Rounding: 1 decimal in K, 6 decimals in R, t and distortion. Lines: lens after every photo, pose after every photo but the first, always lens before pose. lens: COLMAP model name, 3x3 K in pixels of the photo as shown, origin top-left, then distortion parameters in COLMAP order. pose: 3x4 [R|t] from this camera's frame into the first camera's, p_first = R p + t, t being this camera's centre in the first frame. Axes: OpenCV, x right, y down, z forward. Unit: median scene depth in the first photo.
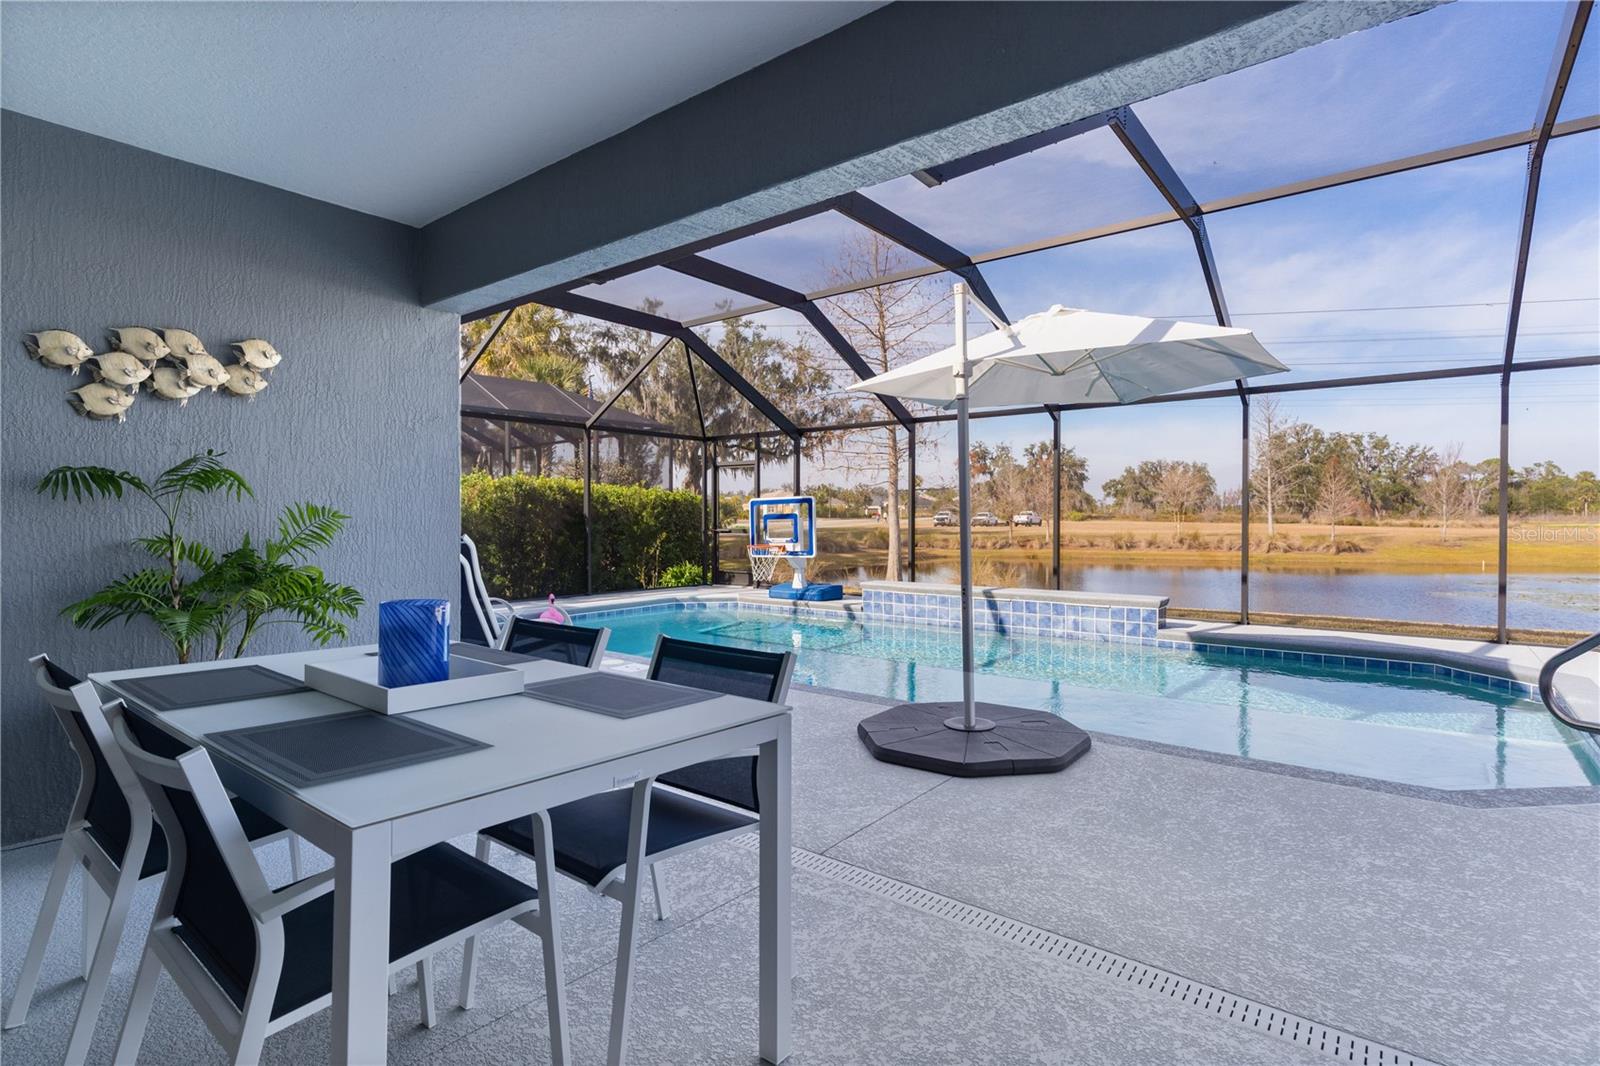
lens RADIAL K [[788.5, 0, 789.0], [0, 788.5, 532.0], [0, 0, 1]] dist [-0.002594, 0.004165]
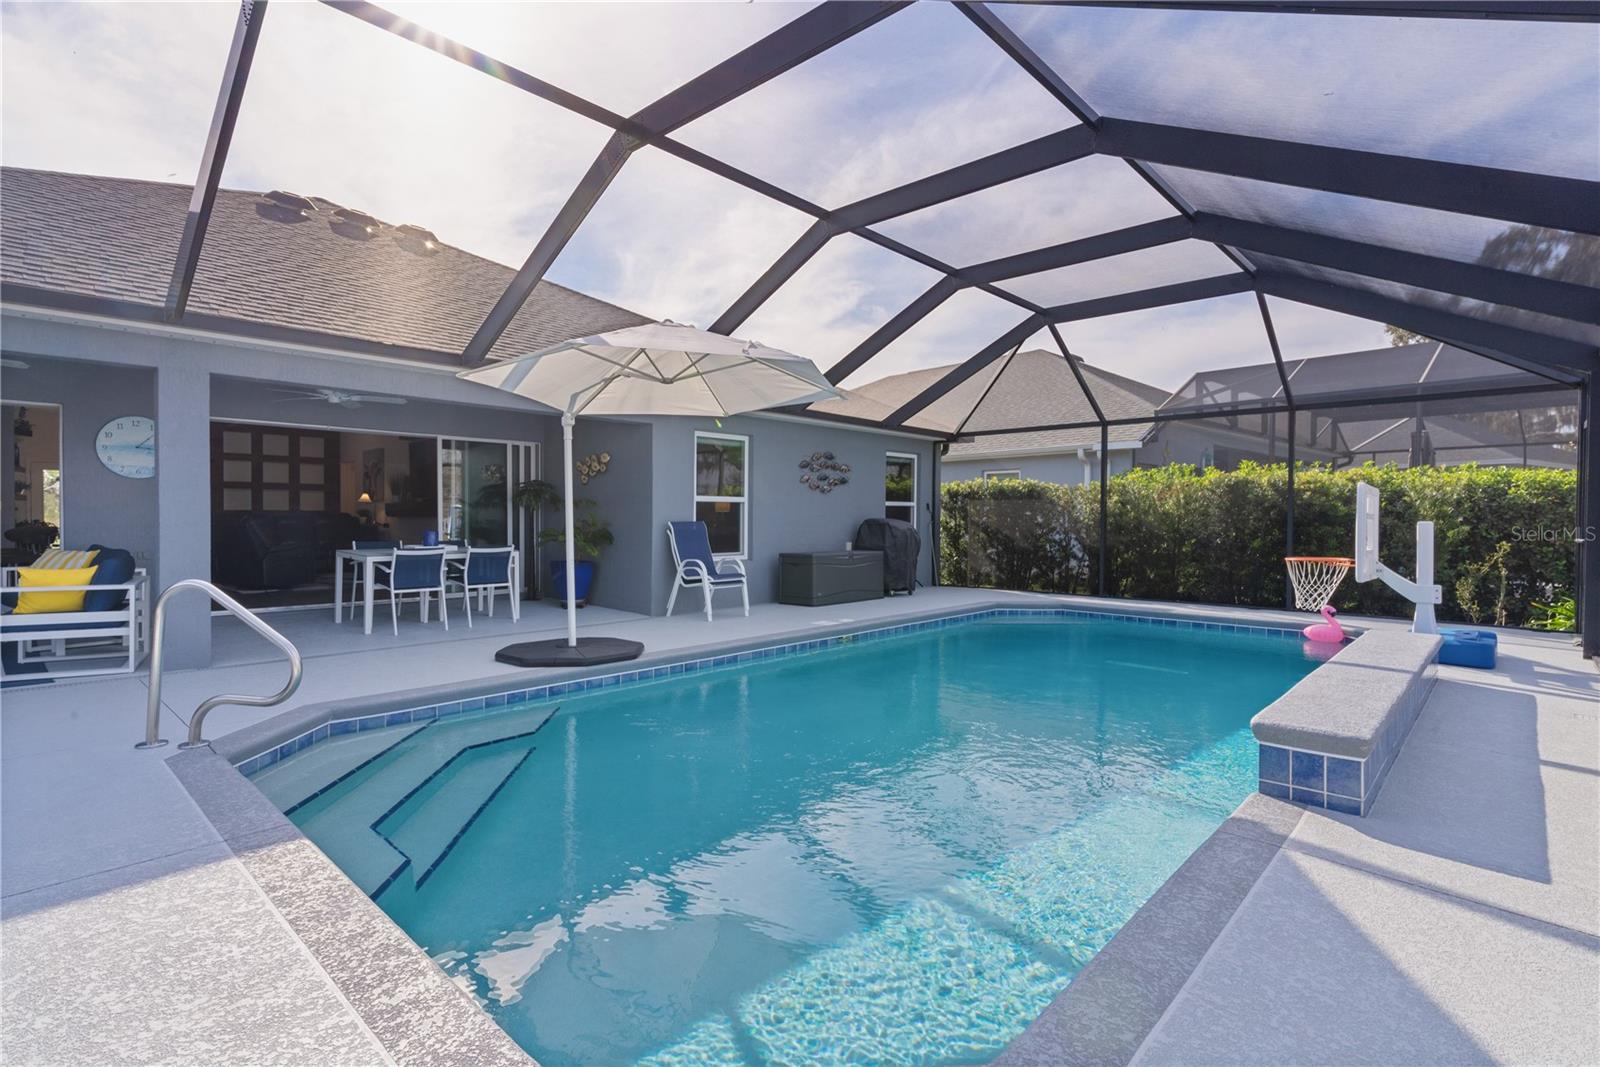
lens RADIAL K [[767.3, 0, 789.9], [0, 767.3, 528.9], [0, 0, 1]] dist [0.003703, -0.000780]
pose [[-0.086400, 0.015331, -0.996143, 0.634127], [-0.022569, 0.999595, 0.017341, -0.008476], [0.996005, 0.023980, -0.086019, 0.585430]]
